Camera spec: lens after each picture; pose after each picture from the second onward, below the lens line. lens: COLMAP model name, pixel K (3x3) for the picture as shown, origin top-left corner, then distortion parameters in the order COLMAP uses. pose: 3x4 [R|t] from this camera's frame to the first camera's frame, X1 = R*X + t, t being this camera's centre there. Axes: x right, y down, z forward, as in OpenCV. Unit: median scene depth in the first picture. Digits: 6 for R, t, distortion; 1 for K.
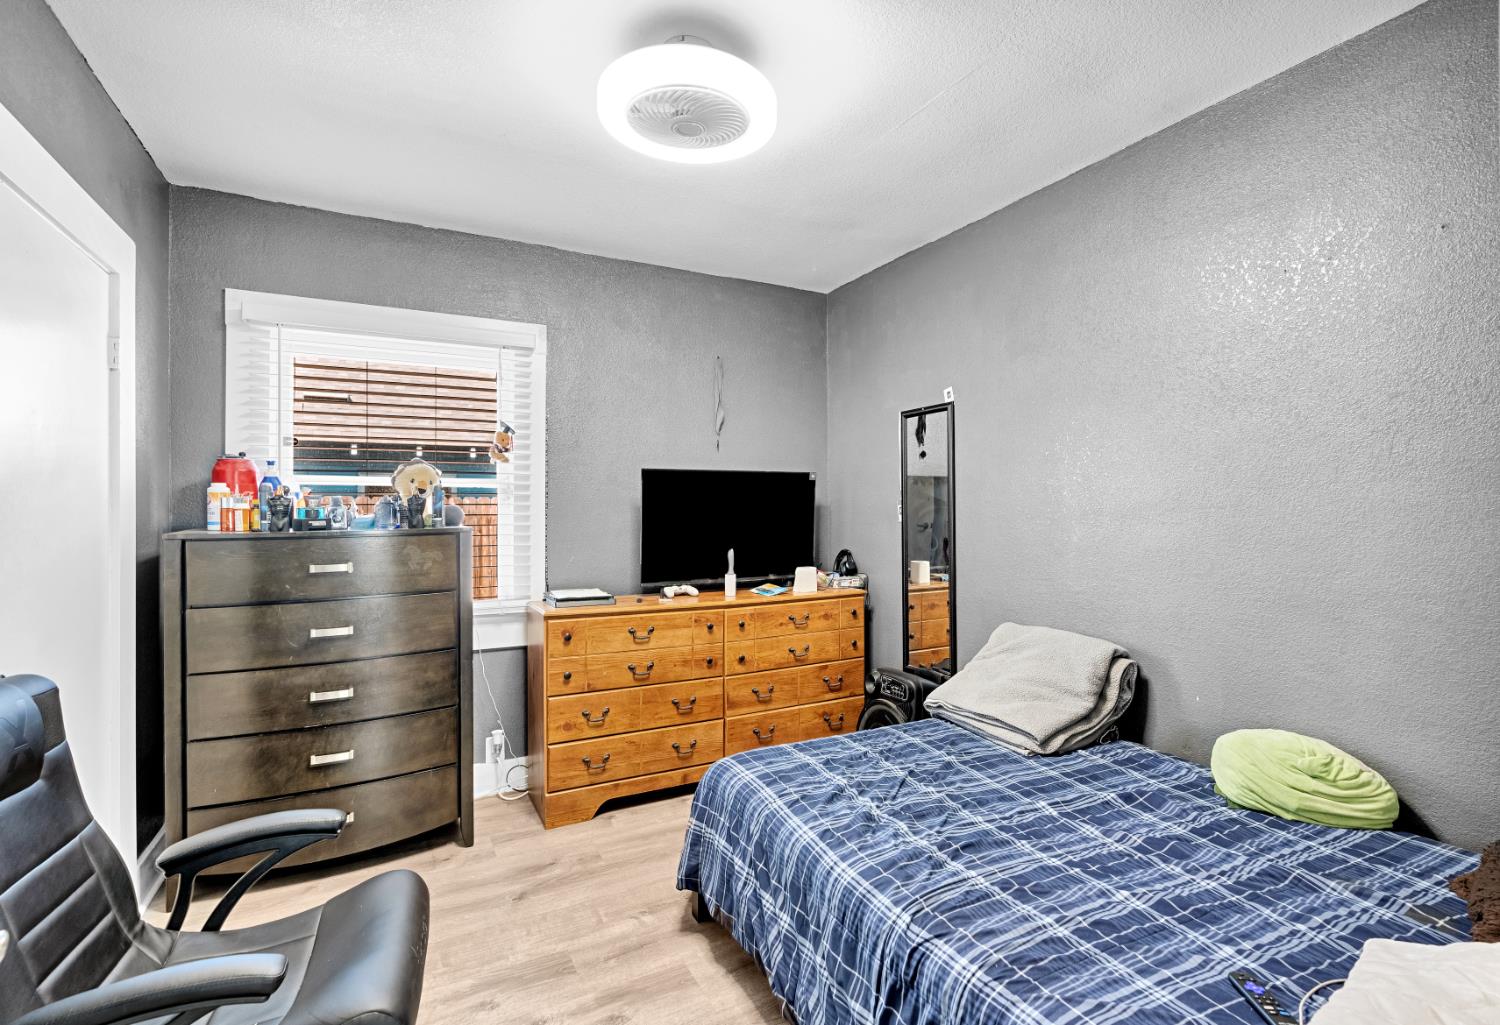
lens RADIAL K [[698.5, 0, 750.2], [0, 698.5, 508.6], [0, 0, 1]] dist [-0.003774, -0.000133]
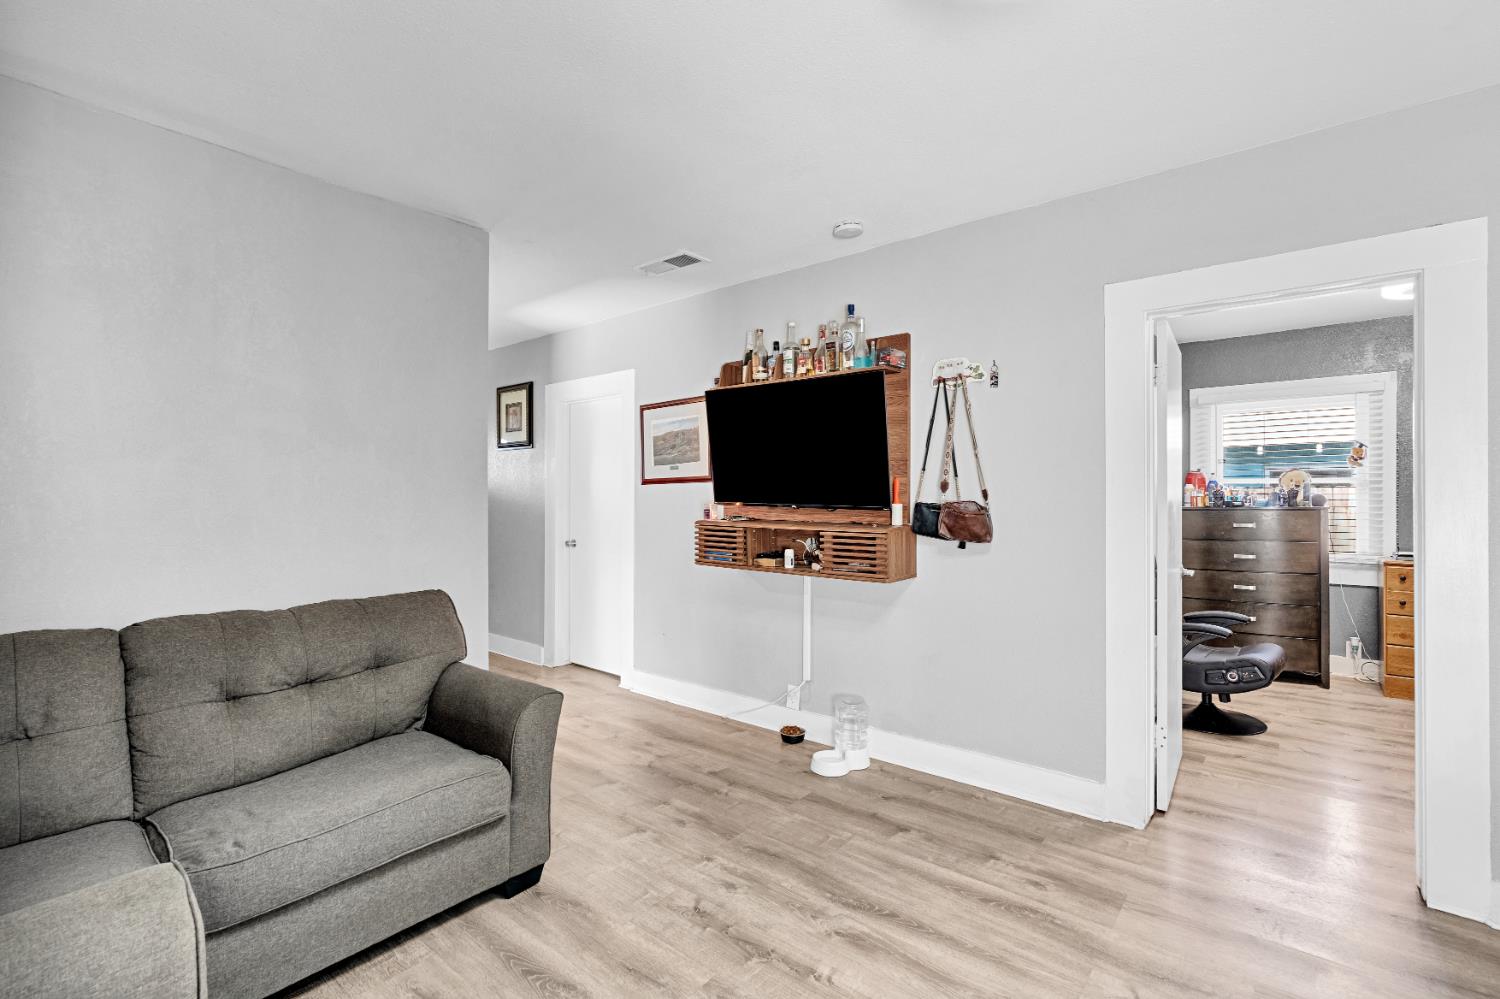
lens RADIAL K [[678.4, 0, 749.0], [0, 678.4, 491.9], [0, 0, 1]] dist [-0.009604, 0.003405]
pose [[0.401517, 0.003993, -0.915843, 0.577727], [0.003476, 0.999977, 0.005884, -0.026811], [0.915845, -0.005547, 0.401494, -1.031280]]
